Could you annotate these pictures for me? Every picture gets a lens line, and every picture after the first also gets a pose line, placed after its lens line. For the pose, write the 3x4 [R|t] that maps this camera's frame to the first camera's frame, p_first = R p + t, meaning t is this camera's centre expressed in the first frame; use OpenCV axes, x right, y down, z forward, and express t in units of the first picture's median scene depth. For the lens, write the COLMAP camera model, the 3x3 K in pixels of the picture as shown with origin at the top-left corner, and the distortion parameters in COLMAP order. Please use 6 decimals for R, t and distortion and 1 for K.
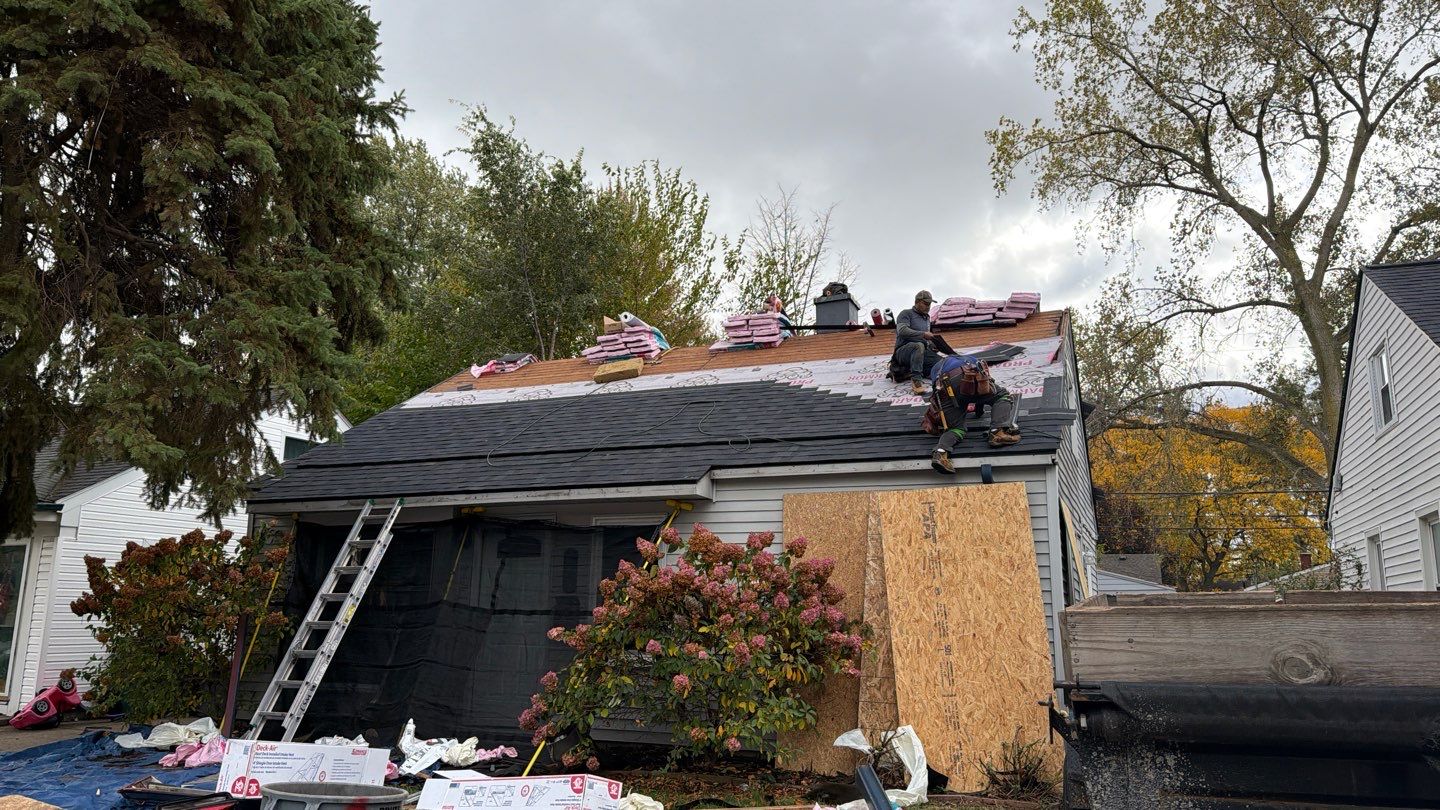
lens RADIAL K [[1050.3, 0, 728.3], [0, 1050.3, 406.6], [0, 0, 1]] dist [0.076742, -0.108647]
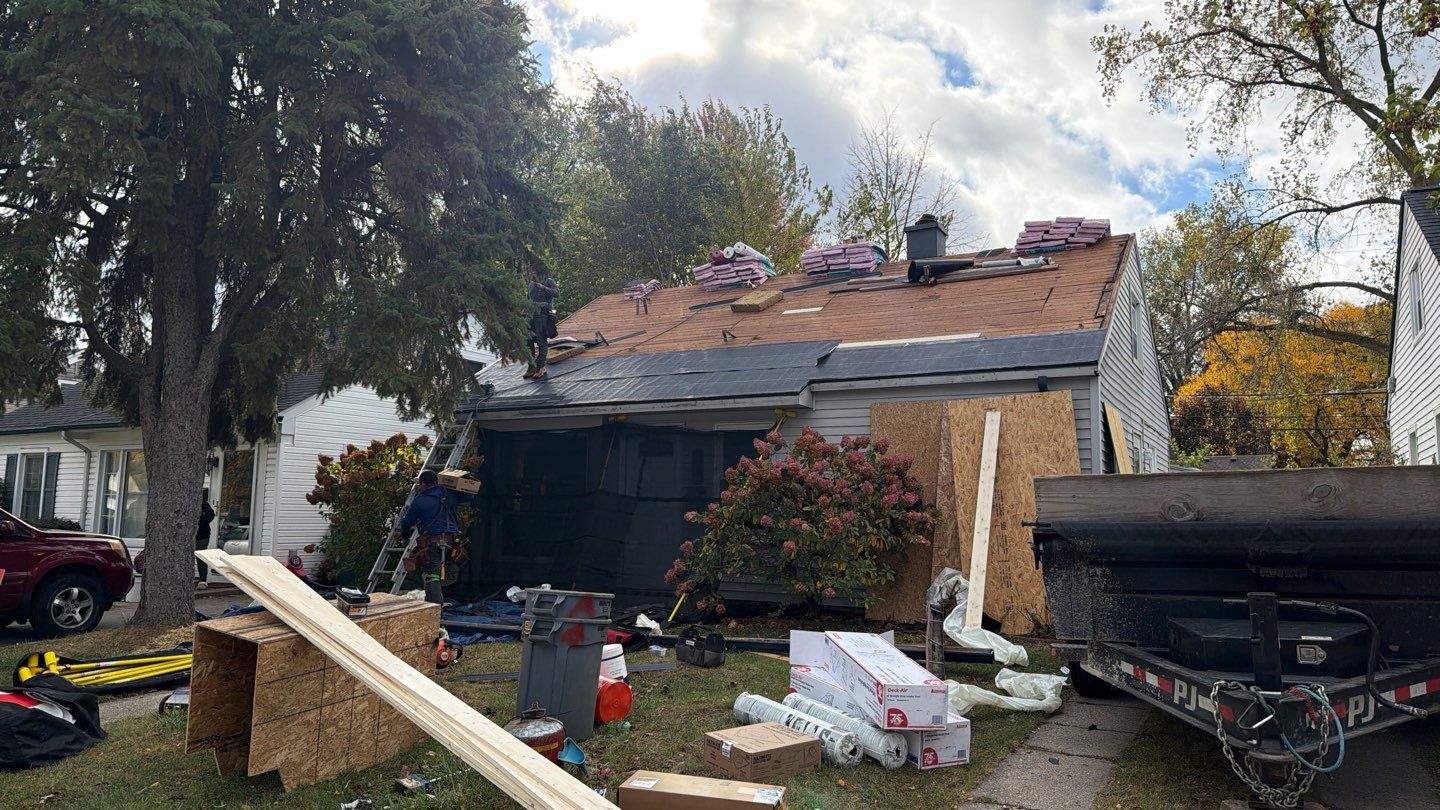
lens RADIAL K [[1059.6, 0, 698.7], [0, 1059.6, 404.4], [0, 0, 1]] dist [0.009054, -0.043896]
pose [[0.991138, -0.011369, -0.132347, 0.015317], [0.022592, 0.996242, 0.083614, -0.019993], [0.130899, -0.085864, 0.987670, -0.213945]]
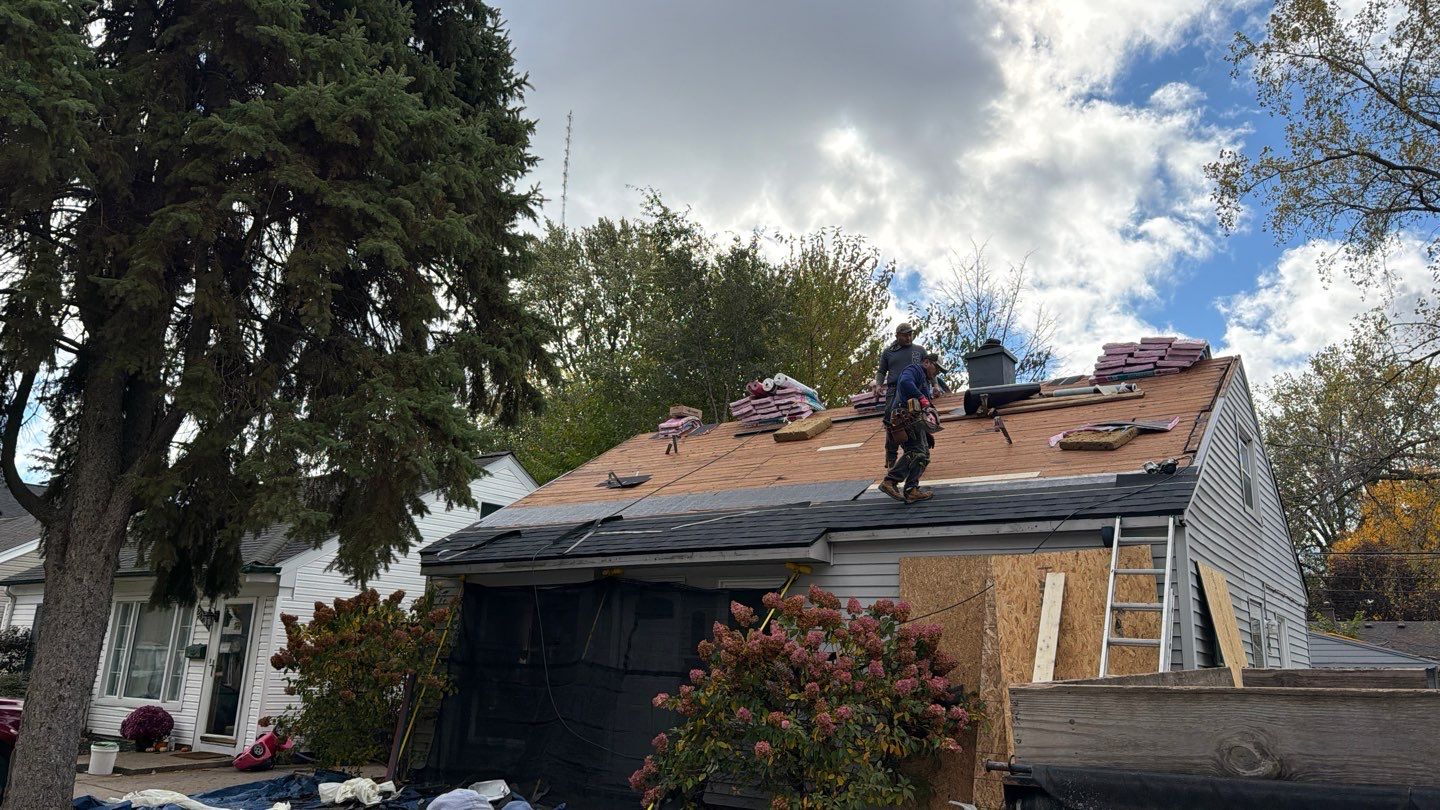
lens RADIAL K [[1050.3, 0, 728.3], [0, 1050.3, 406.6], [0, 0, 1]] dist [0.076742, -0.108647]
pose [[0.975022, -0.032857, -0.219664, 0.108668], [0.020615, 0.998116, -0.057794, -0.003200], [0.221149, 0.051822, 0.973862, 0.002660]]
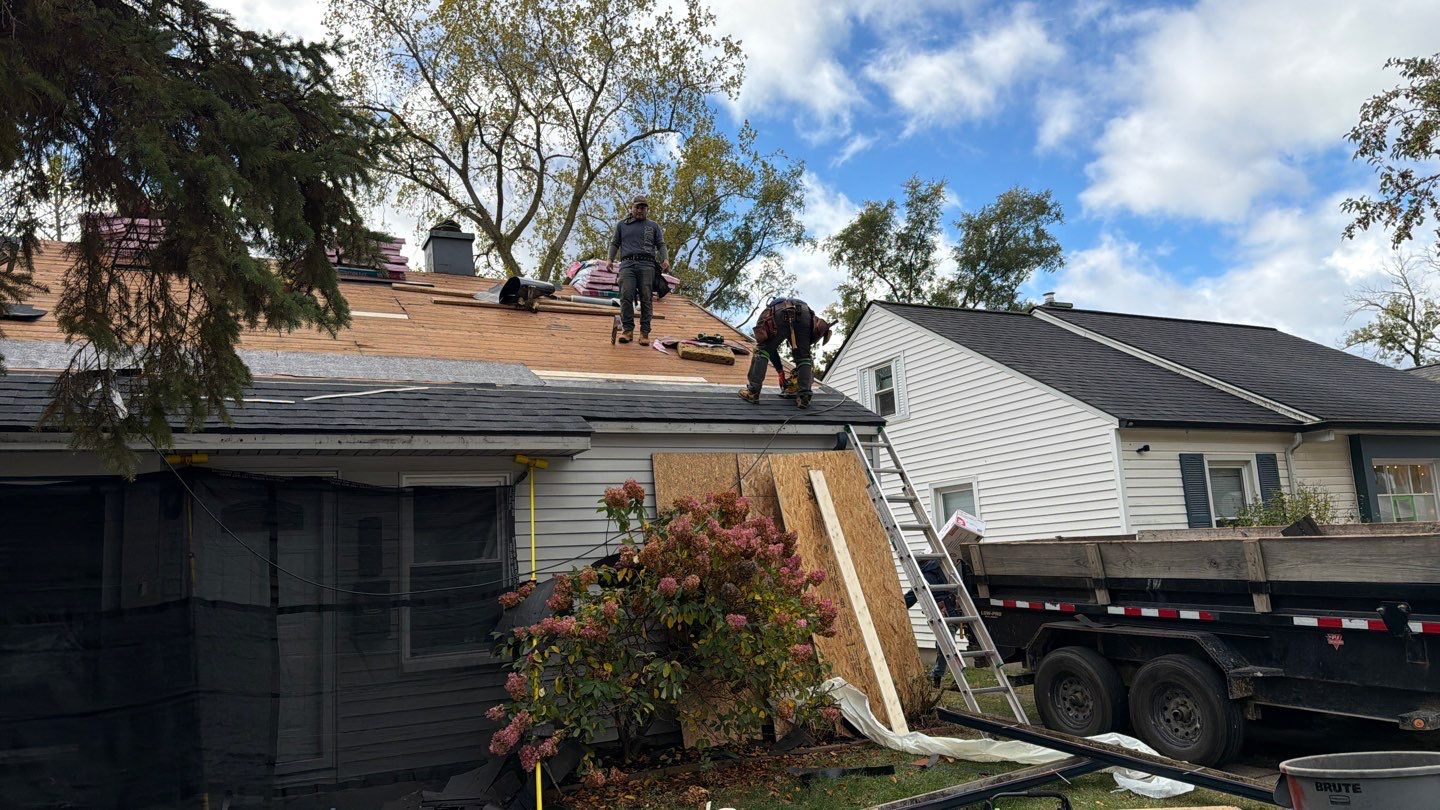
lens RADIAL K [[1024.0, 0, 746.0], [0, 1024.0, 397.1], [0, 0, 1]] dist [0.073025, -0.094813]
pose [[0.630498, 0.081458, 0.771905, -0.544827], [-0.086096, 0.995681, -0.034750, 0.054406], [-0.771401, -0.044548, 0.634788, 0.345398]]
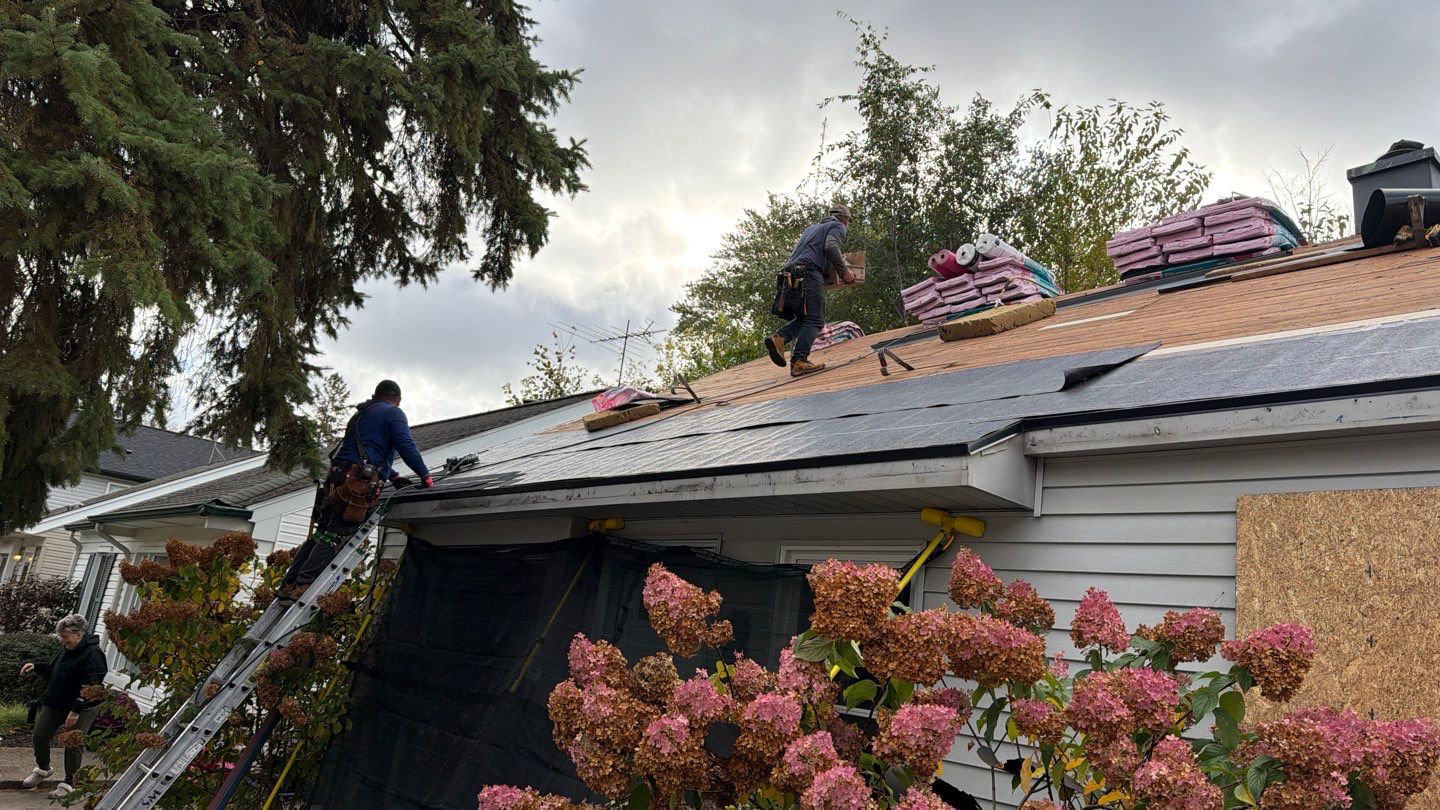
lens RADIAL K [[1018.0, 0, 726.1], [0, 1018.0, 401.2], [0, 0, 1]] dist [0.087484, -0.137728]
pose [[0.890982, -0.010974, -0.453905, 0.052349], [-0.030272, 0.996048, -0.083502, 0.079490], [0.453028, 0.088140, 0.887129, 0.585586]]
